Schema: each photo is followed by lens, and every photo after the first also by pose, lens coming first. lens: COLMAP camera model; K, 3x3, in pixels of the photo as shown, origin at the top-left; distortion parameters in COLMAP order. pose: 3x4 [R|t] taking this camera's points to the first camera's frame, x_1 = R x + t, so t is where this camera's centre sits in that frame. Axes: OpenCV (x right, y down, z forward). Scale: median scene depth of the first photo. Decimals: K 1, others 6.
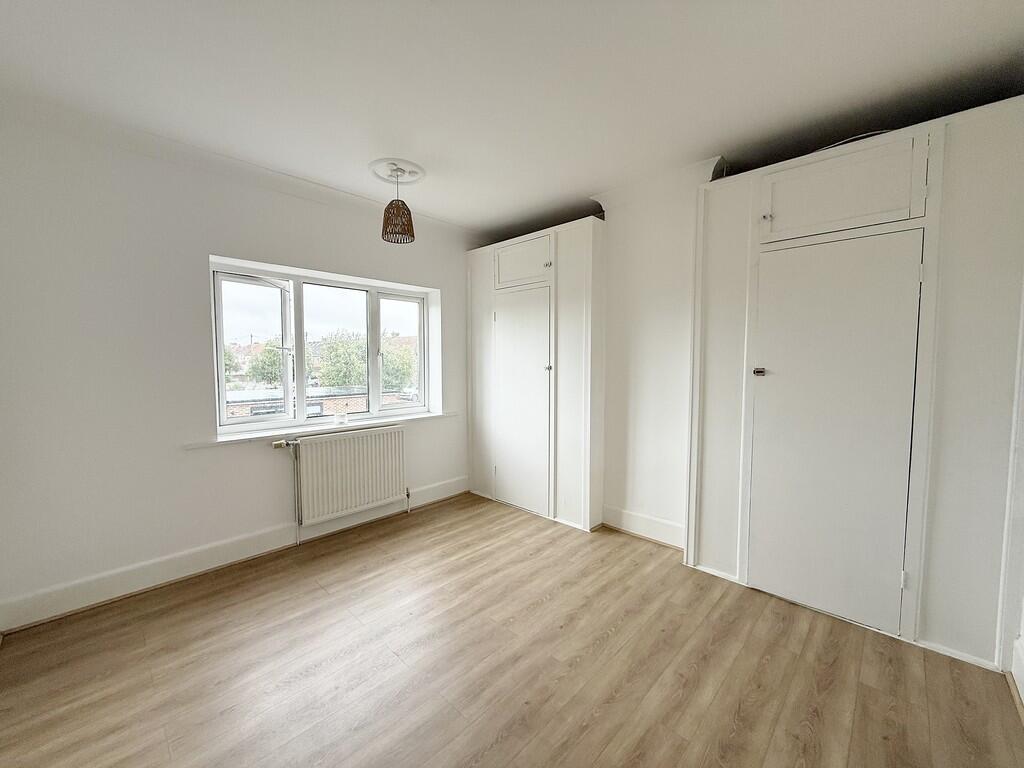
lens RADIAL K [[405.7, 0, 509.9], [0, 405.7, 384.2], [0, 0, 1]] dist [-0.004079, -0.000241]
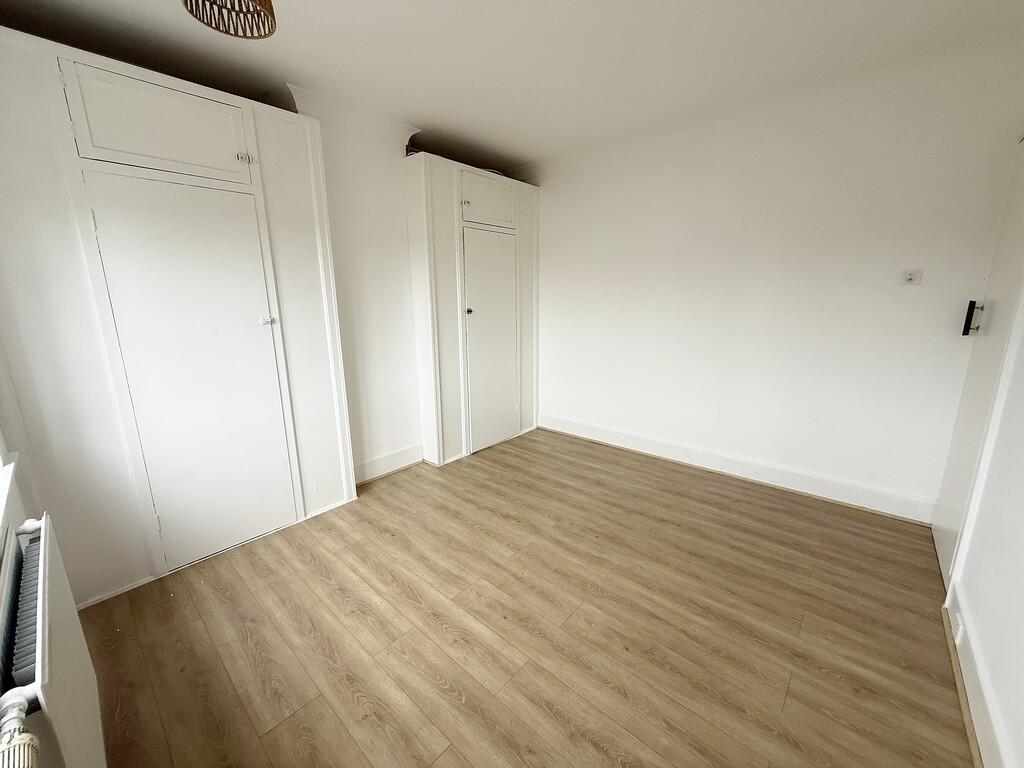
lens RADIAL K [[405.7, 0, 509.9], [0, 405.7, 382.5], [0, 0, 1]] dist [-0.004079, -0.000241]
pose [[-0.030291, -0.209252, 0.977393, -0.782245], [0.072580, 0.974799, 0.210946, -0.069230], [-0.996902, 0.077329, -0.014340, 0.782464]]
